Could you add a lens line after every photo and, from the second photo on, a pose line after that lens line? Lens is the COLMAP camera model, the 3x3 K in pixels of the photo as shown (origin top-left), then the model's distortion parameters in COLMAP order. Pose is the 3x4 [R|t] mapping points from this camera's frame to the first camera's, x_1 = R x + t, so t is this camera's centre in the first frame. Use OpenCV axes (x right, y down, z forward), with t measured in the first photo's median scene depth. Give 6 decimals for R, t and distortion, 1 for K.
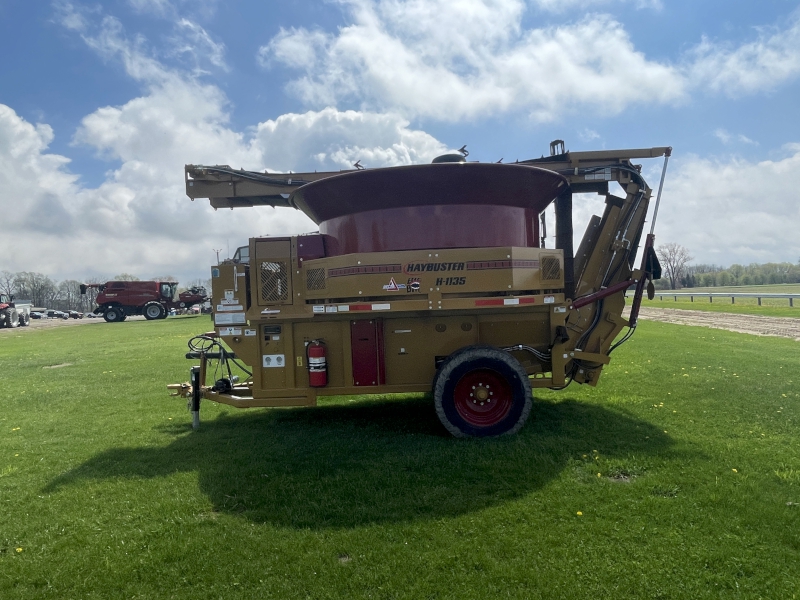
lens RADIAL K [[519.9, 0, 403.7], [0, 519.9, 308.7], [0, 0, 1]] dist [-0.003716, -0.000205]
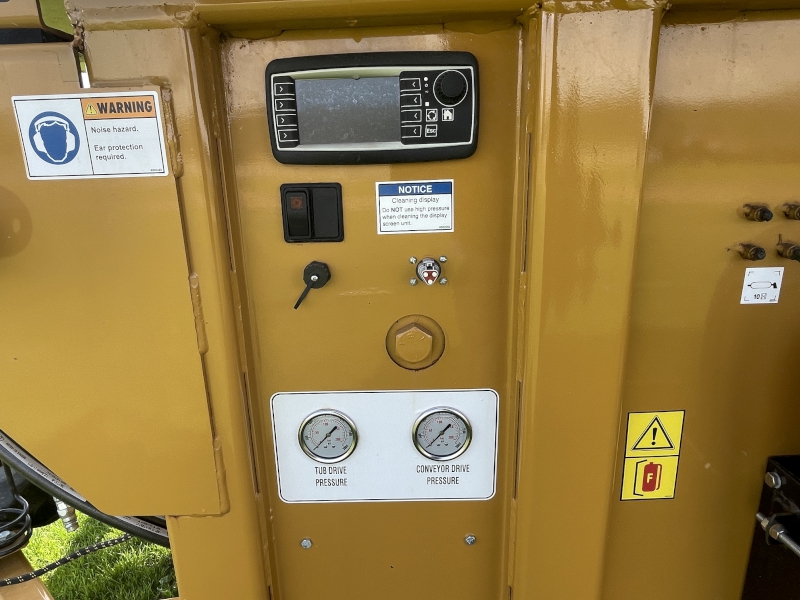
lens RADIAL K [[530.0, 0, 408.3], [0, 530.0, 299.6], [0, 0, 1]] dist [0.006659, -0.000499]
pose [[0.999860, 0.013948, 0.009273, -0.249976], [-0.015854, 0.966739, 0.255273, 0.048121], [-0.005404, -0.255385, 0.966824, 0.920292]]
